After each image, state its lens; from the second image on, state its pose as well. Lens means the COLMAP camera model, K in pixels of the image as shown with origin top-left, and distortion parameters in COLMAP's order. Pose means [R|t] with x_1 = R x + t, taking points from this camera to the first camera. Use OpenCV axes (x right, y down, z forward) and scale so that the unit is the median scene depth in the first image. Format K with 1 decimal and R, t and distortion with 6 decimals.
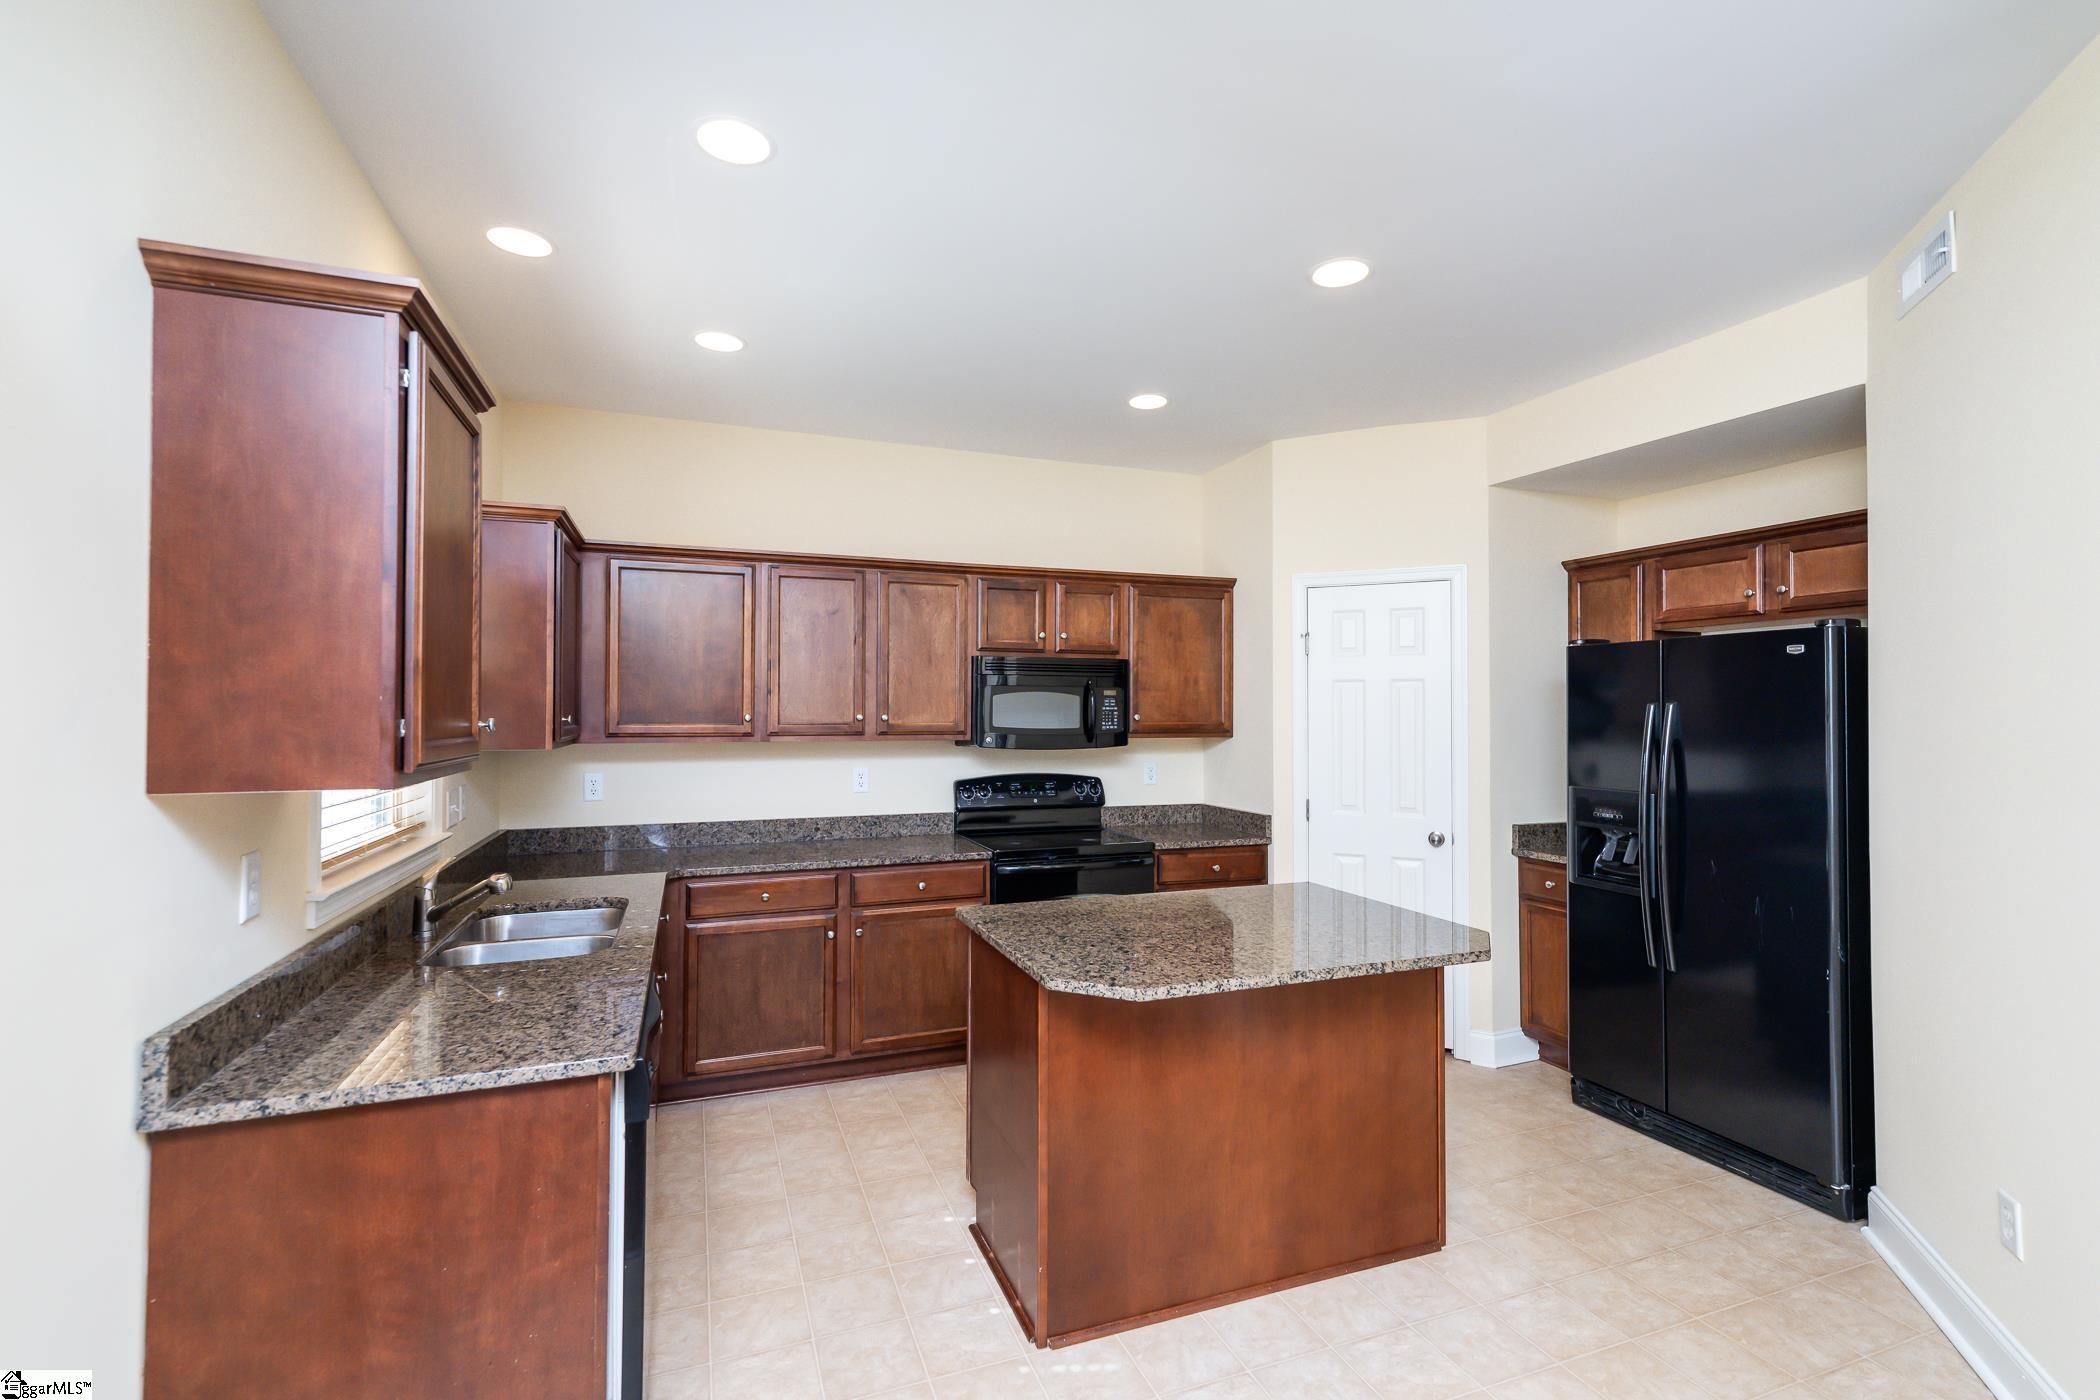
lens RADIAL K [[930.5, 0, 1050.0], [0, 930.5, 700.0], [0, 0, 1]] dist [0.001109, 0.000001]
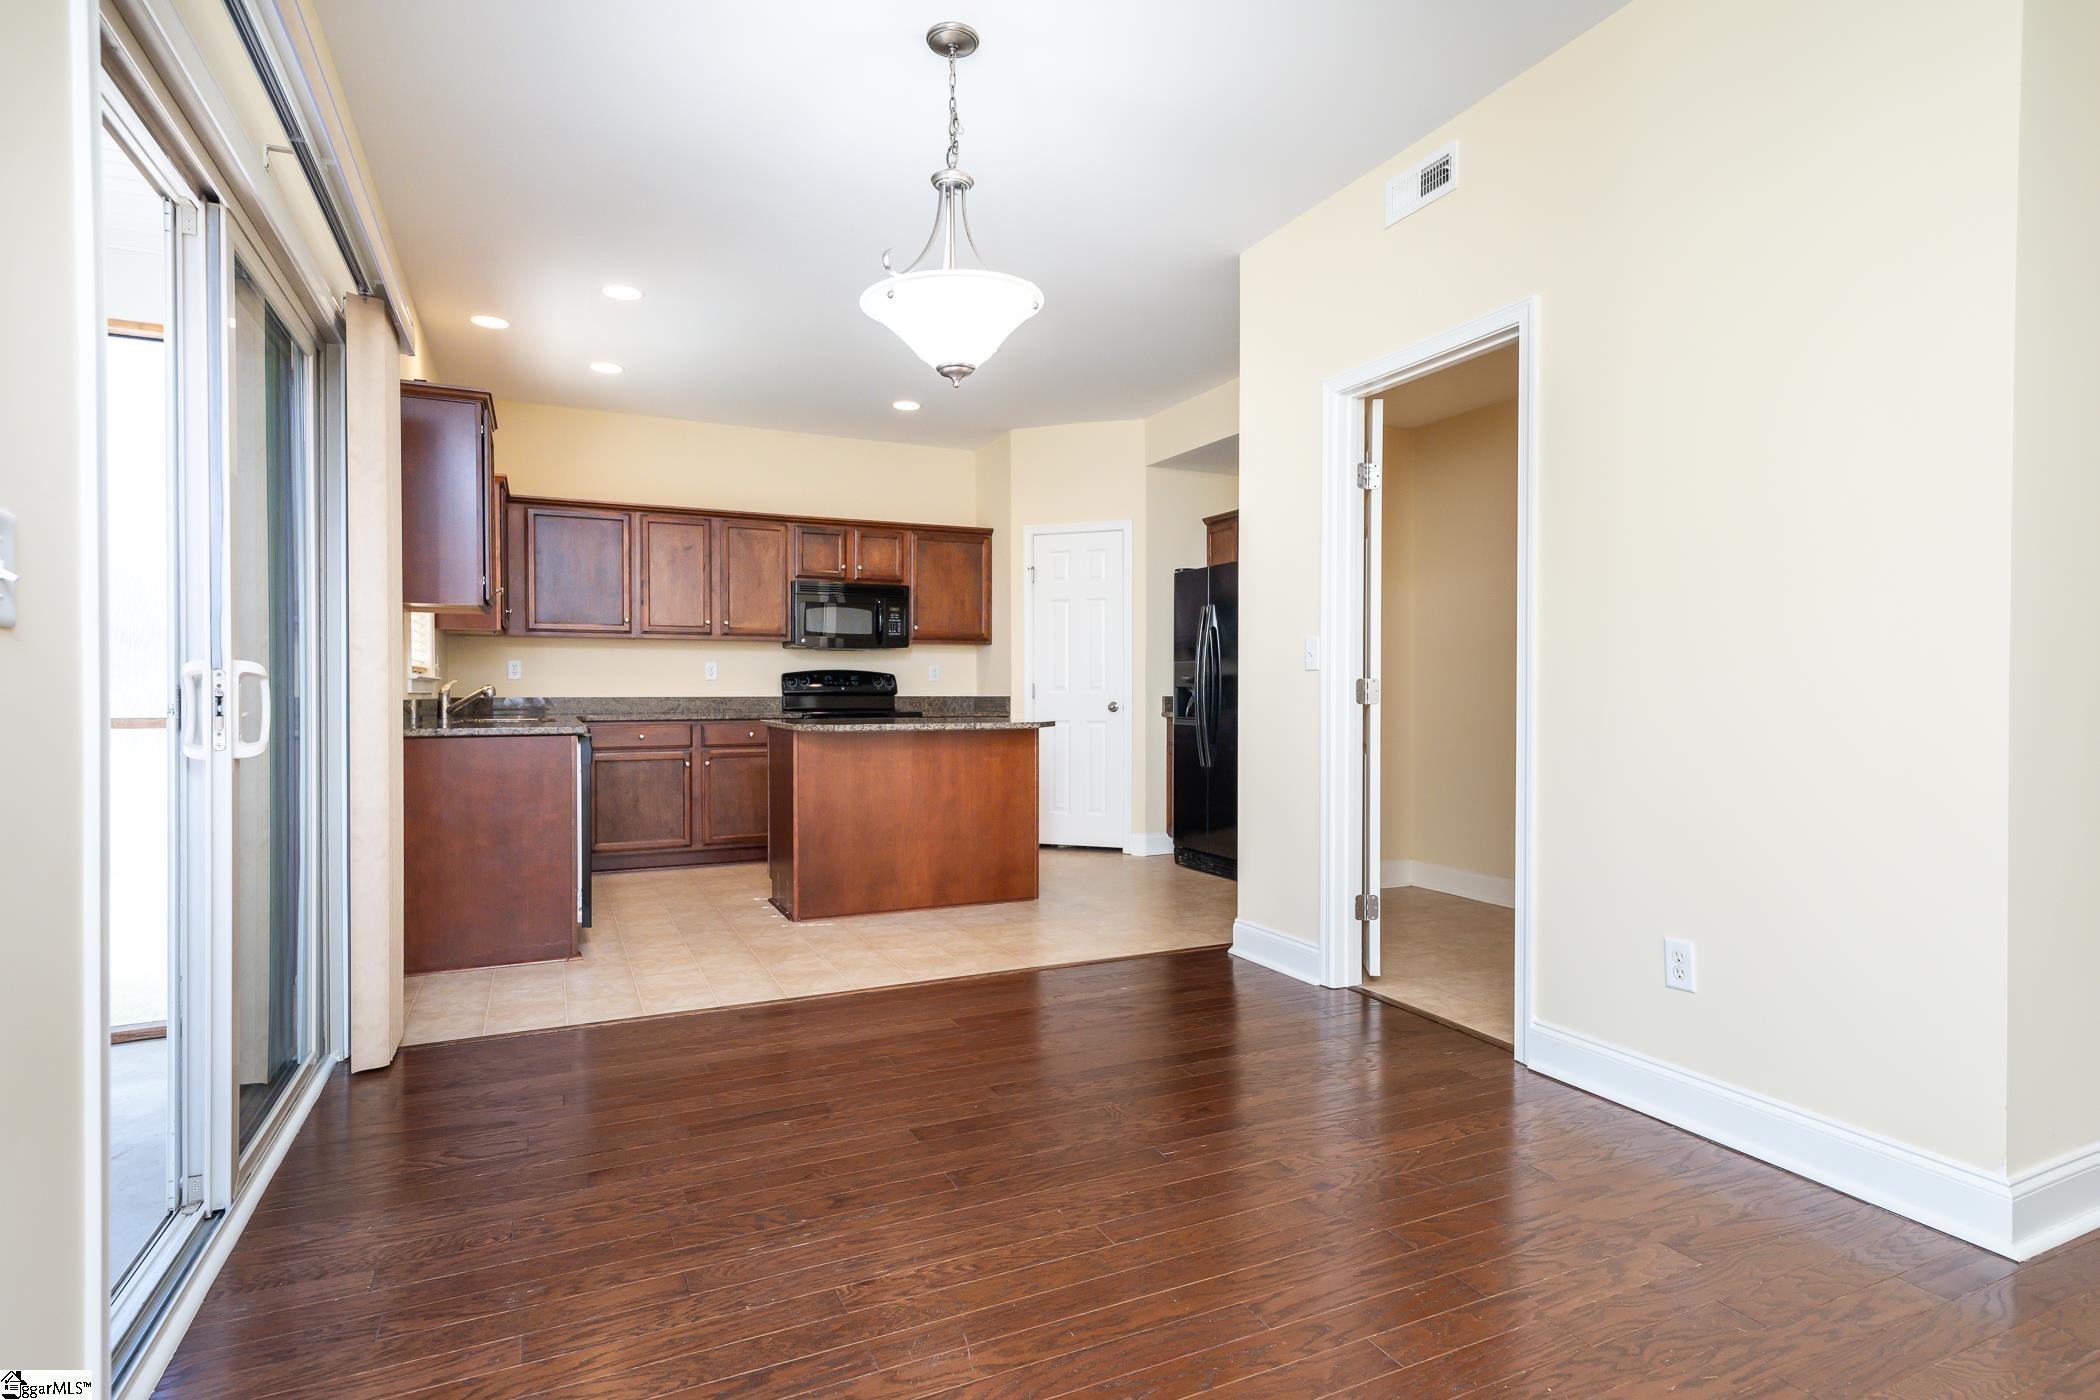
lens RADIAL K [[1065.3, 0, 1064.6], [0, 1065.3, 709.8], [0, 0, 1]] dist [0.001725, -0.000572]
pose [[0.996153, -0.004280, 0.087522, 0.186530], [0.001555, 0.999513, 0.031180, 0.097741], [-0.087613, -0.030924, 0.995674, -0.644564]]
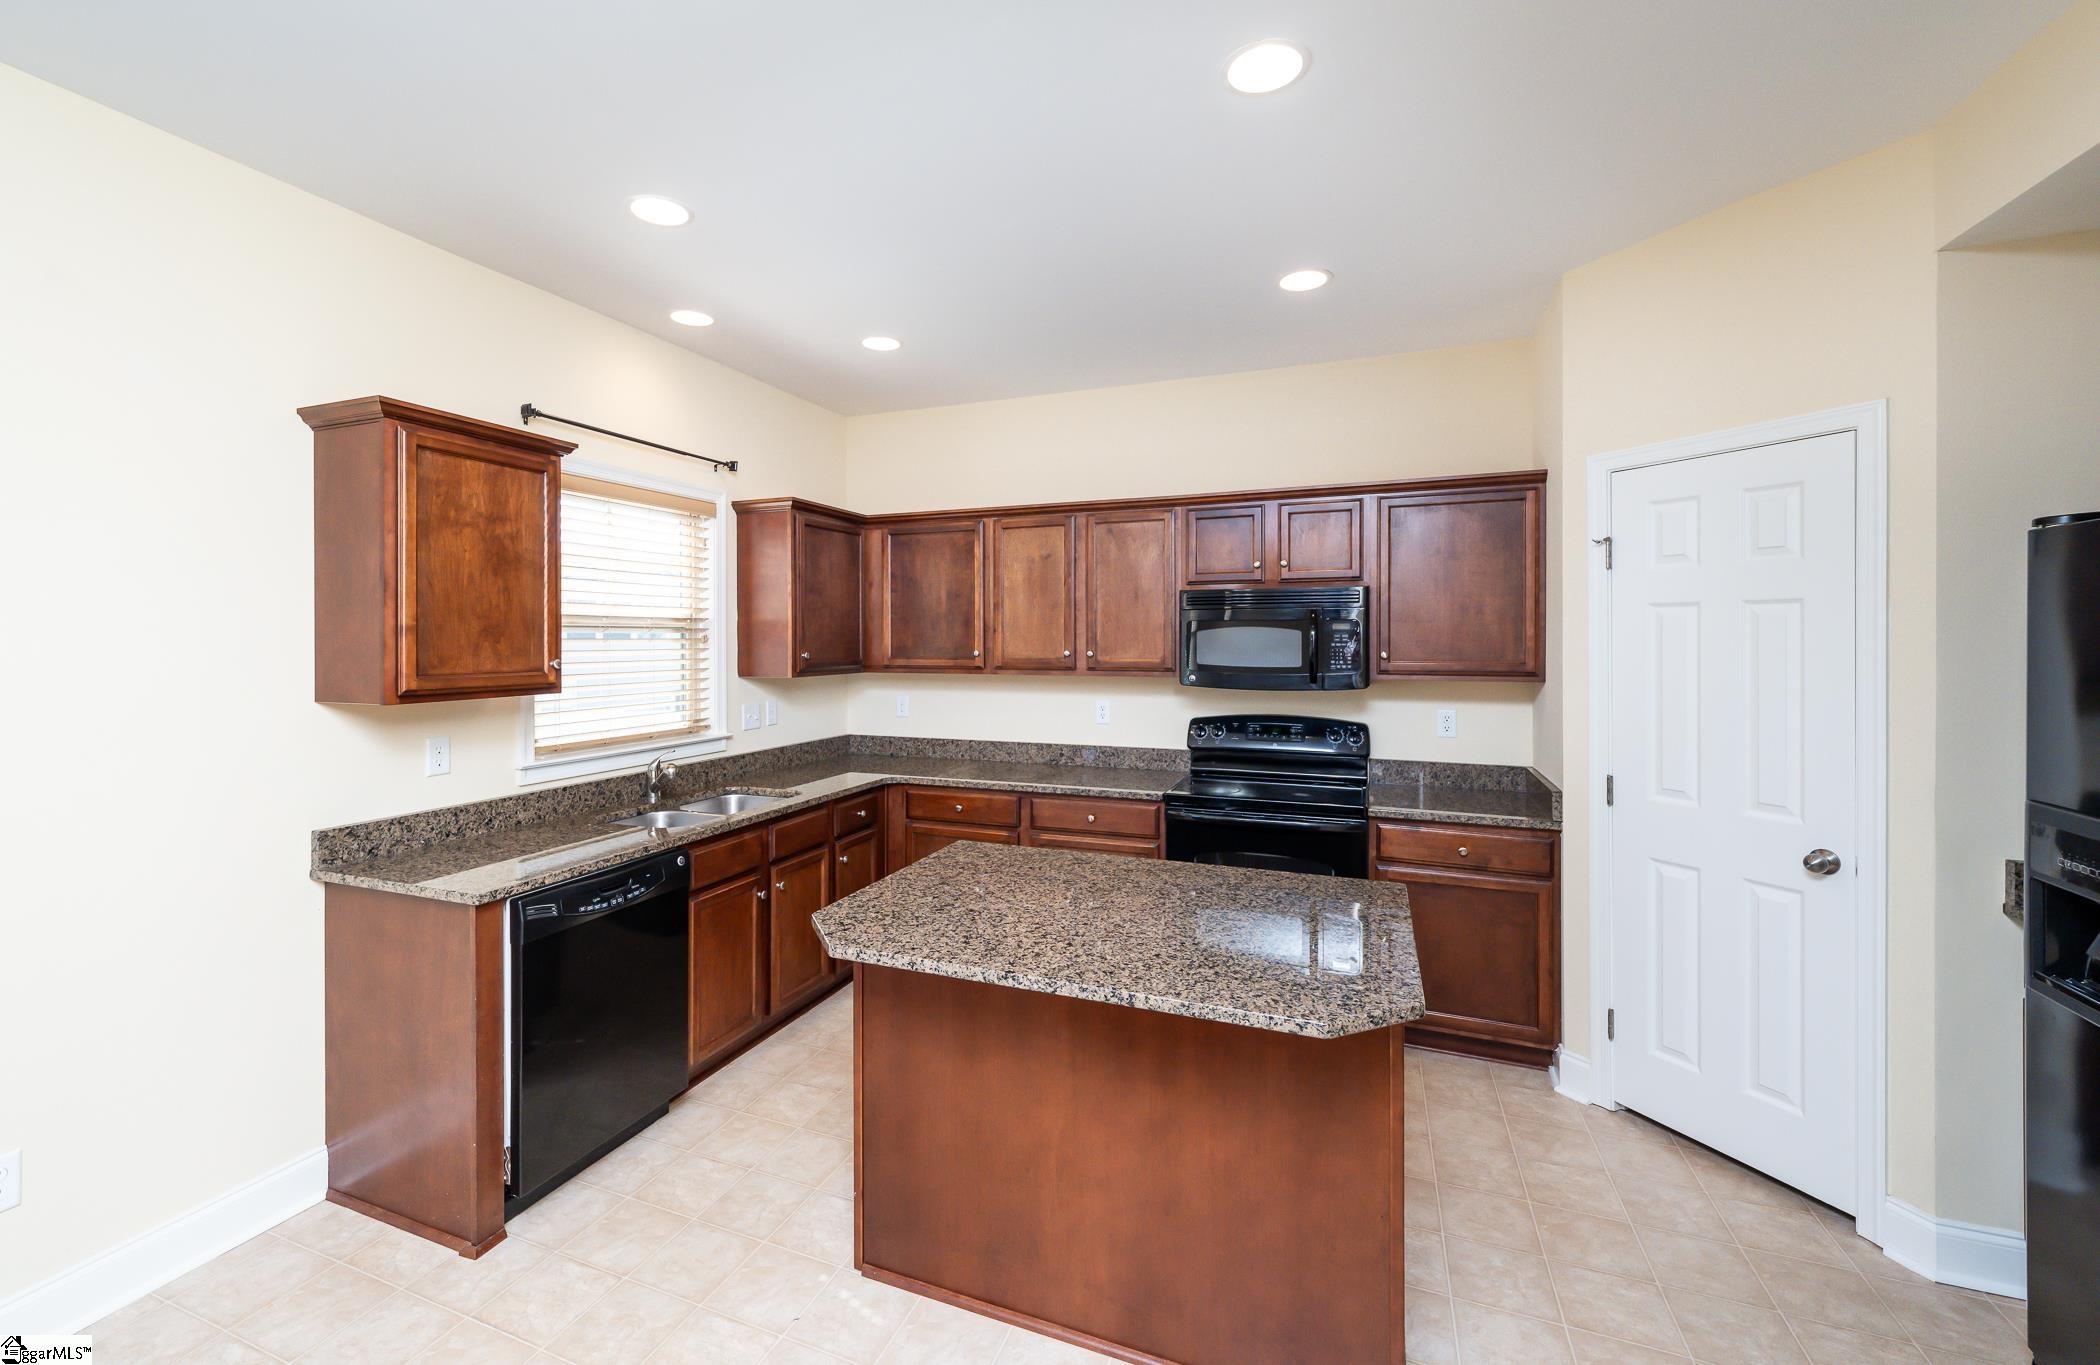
lens RADIAL K [[859.7, 0, 1009.7], [0, 859.7, 642.8], [0, 0, 1]] dist [0.002050, 0.000329]
pose [[0.725687, -0.000461, -0.688025, 0.404463], [0.013117, 0.999827, 0.013166, -0.007162], [0.687900, -0.018579, 0.725568, 0.226323]]
